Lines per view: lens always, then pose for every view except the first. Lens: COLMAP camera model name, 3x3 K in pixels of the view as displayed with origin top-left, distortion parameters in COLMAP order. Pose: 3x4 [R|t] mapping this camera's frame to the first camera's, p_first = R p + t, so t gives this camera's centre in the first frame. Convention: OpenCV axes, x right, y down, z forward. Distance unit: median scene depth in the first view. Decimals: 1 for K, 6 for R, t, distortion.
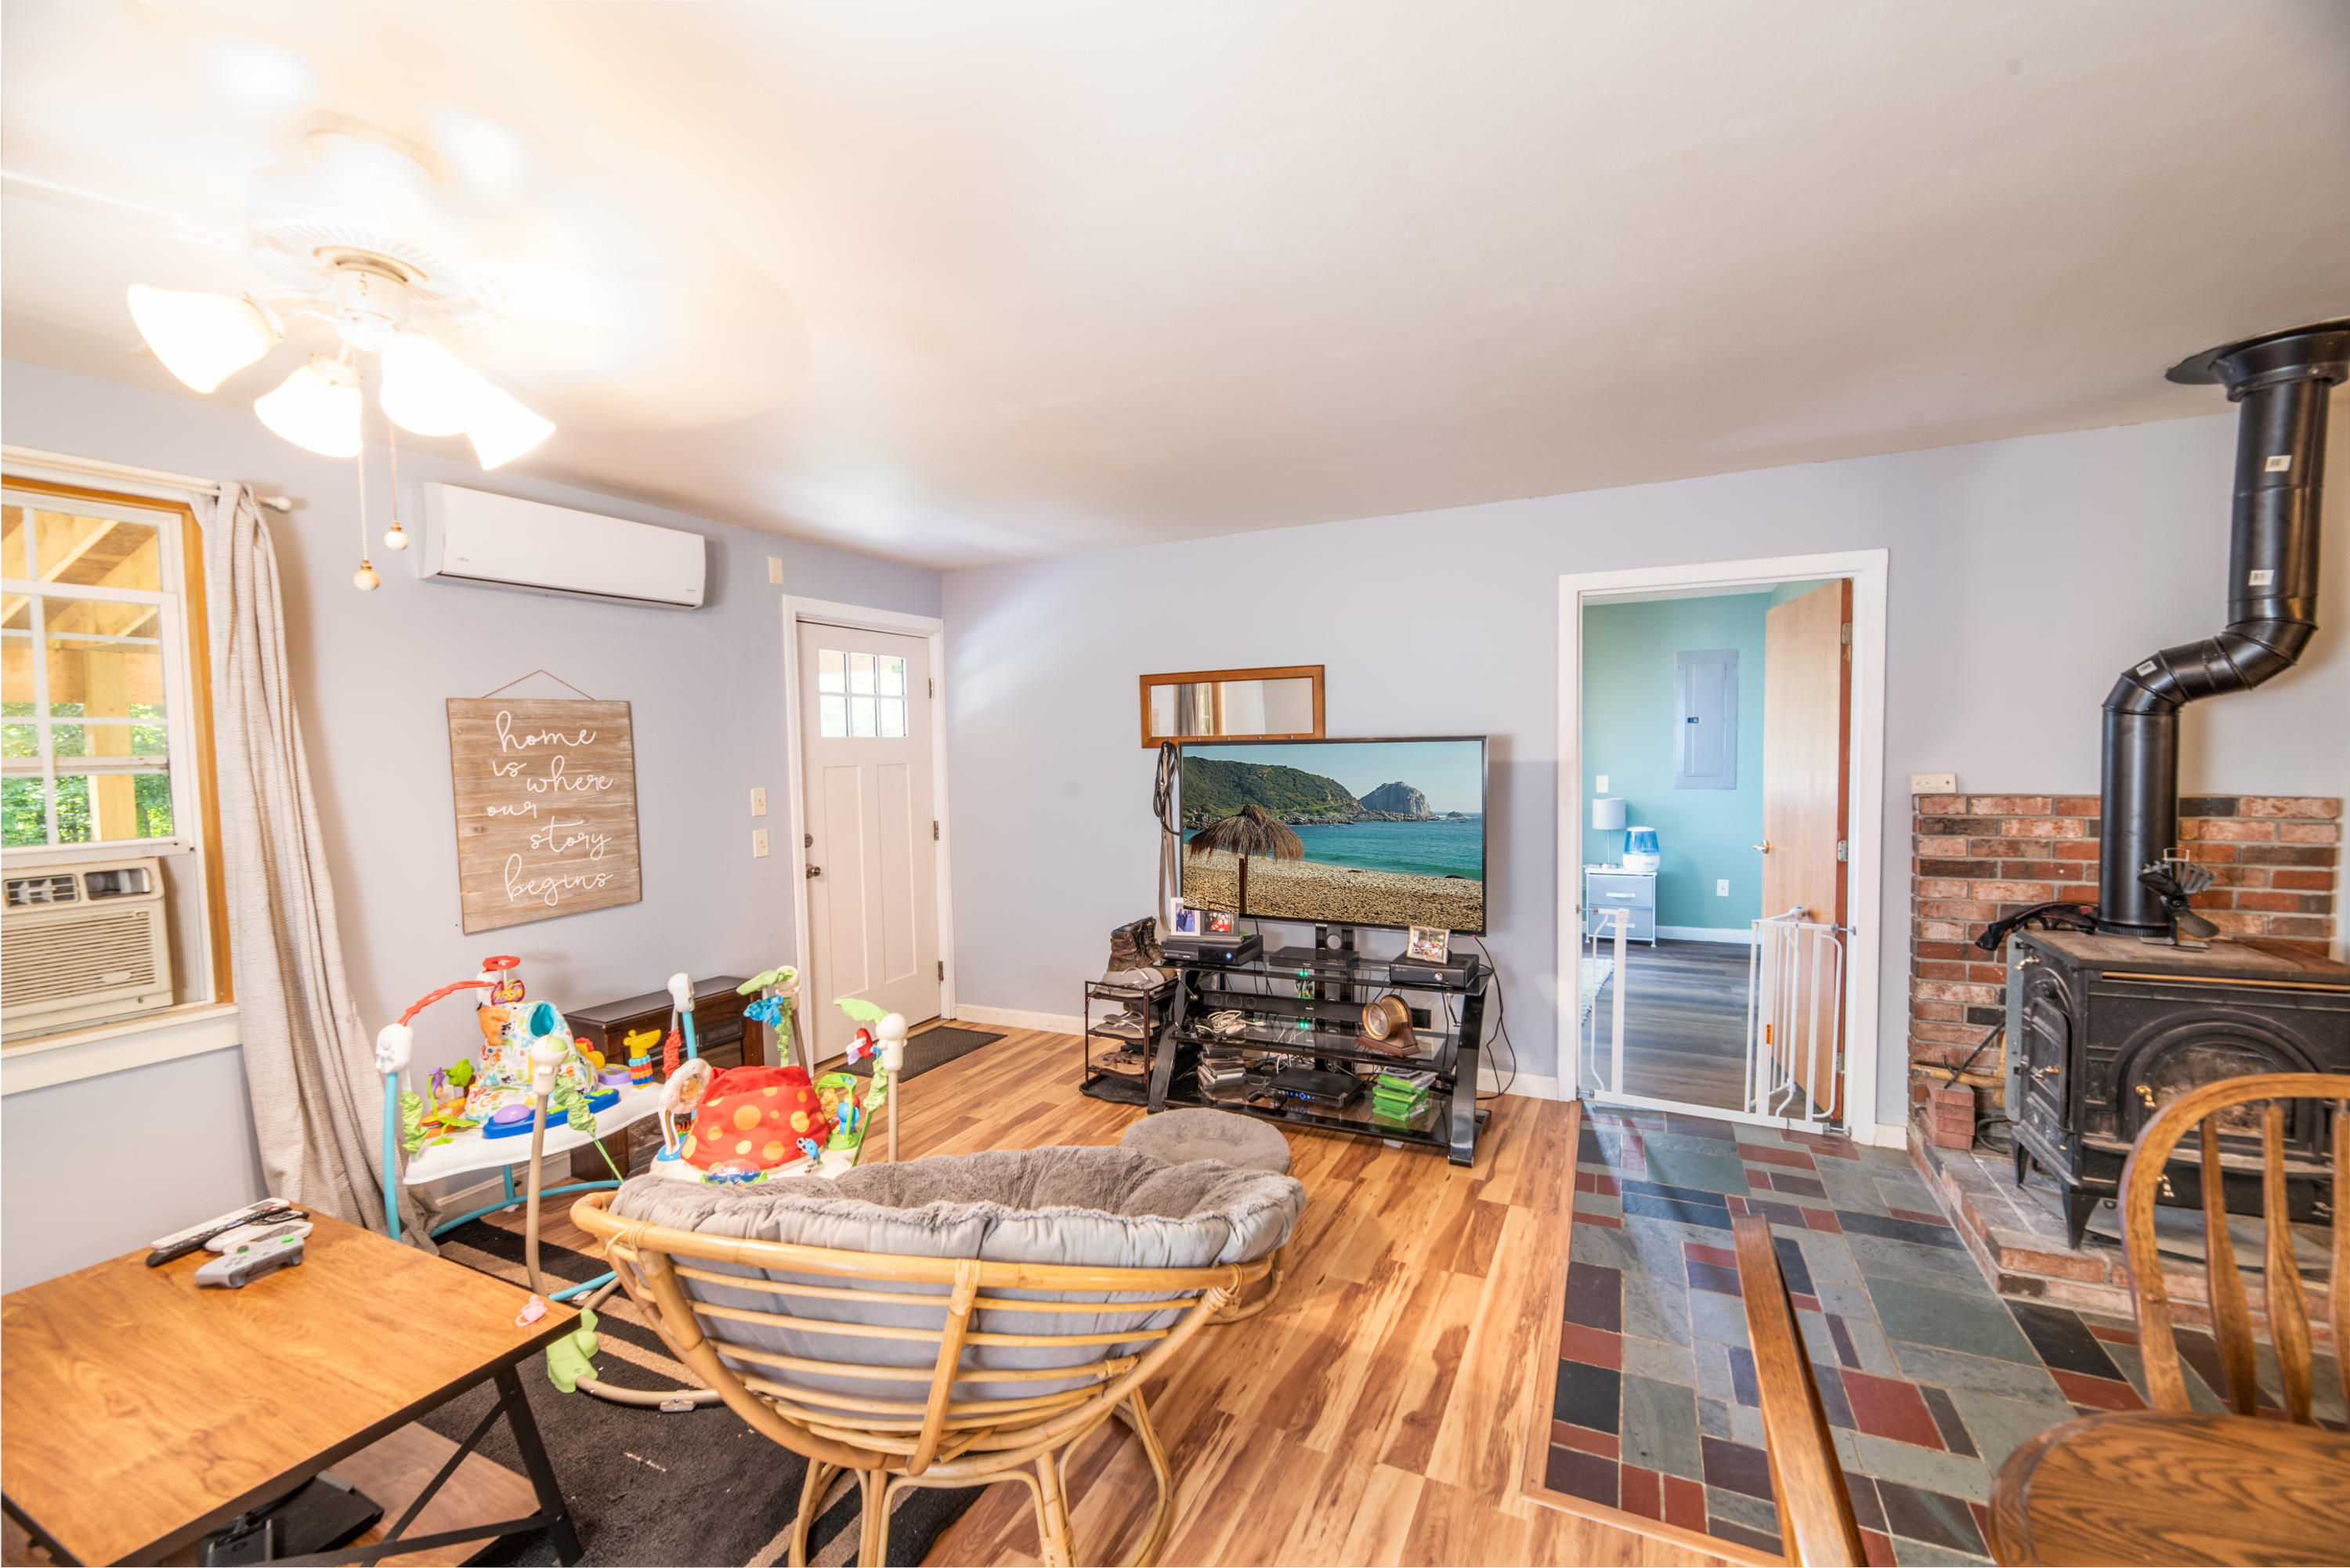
lens RADIAL K [[975.4, 0, 1174.8], [0, 975.4, 797.8], [0, 0, 1]] dist [-0.000414, -0.000874]
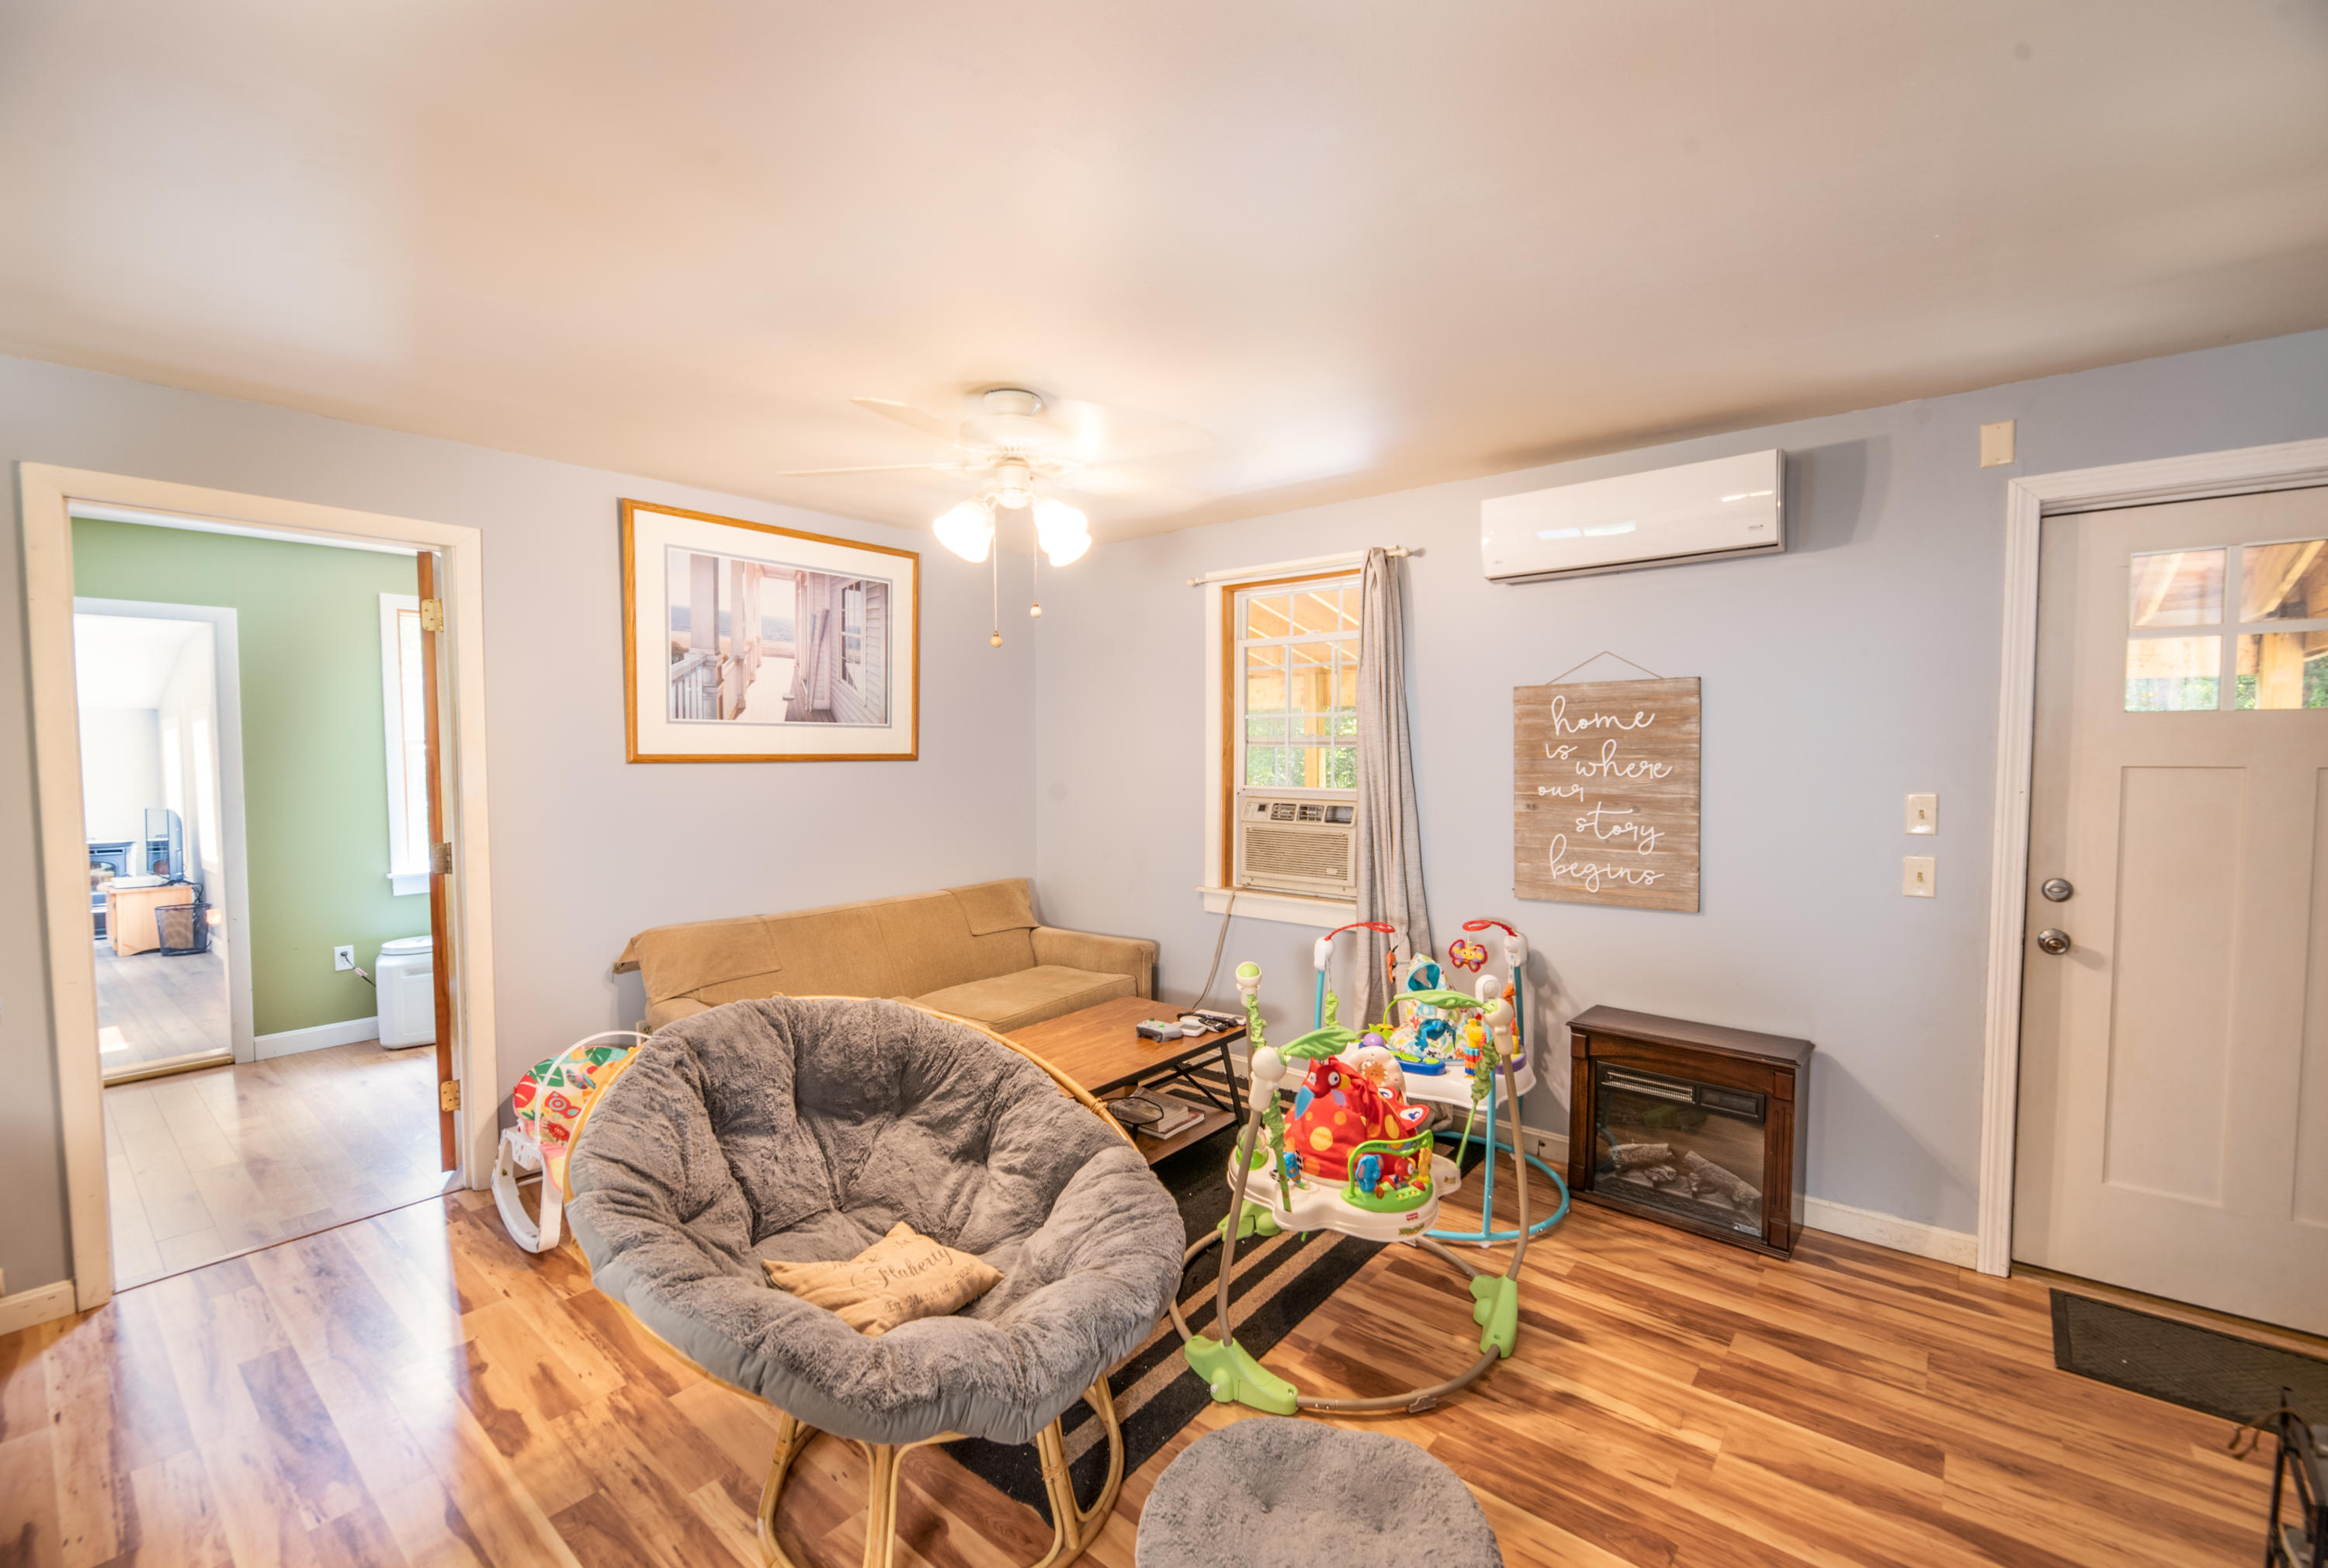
lens RADIAL K [[966.3, 0, 1161.4], [0, 966.3, 789.5], [0, 0, 1]] dist [-0.000414, -0.000874]
pose [[-0.232967, 0.063770, -0.970392, 0.398837], [-0.045370, 0.996048, 0.076349, -0.046653], [0.971426, 0.061813, -0.229153, 0.789992]]
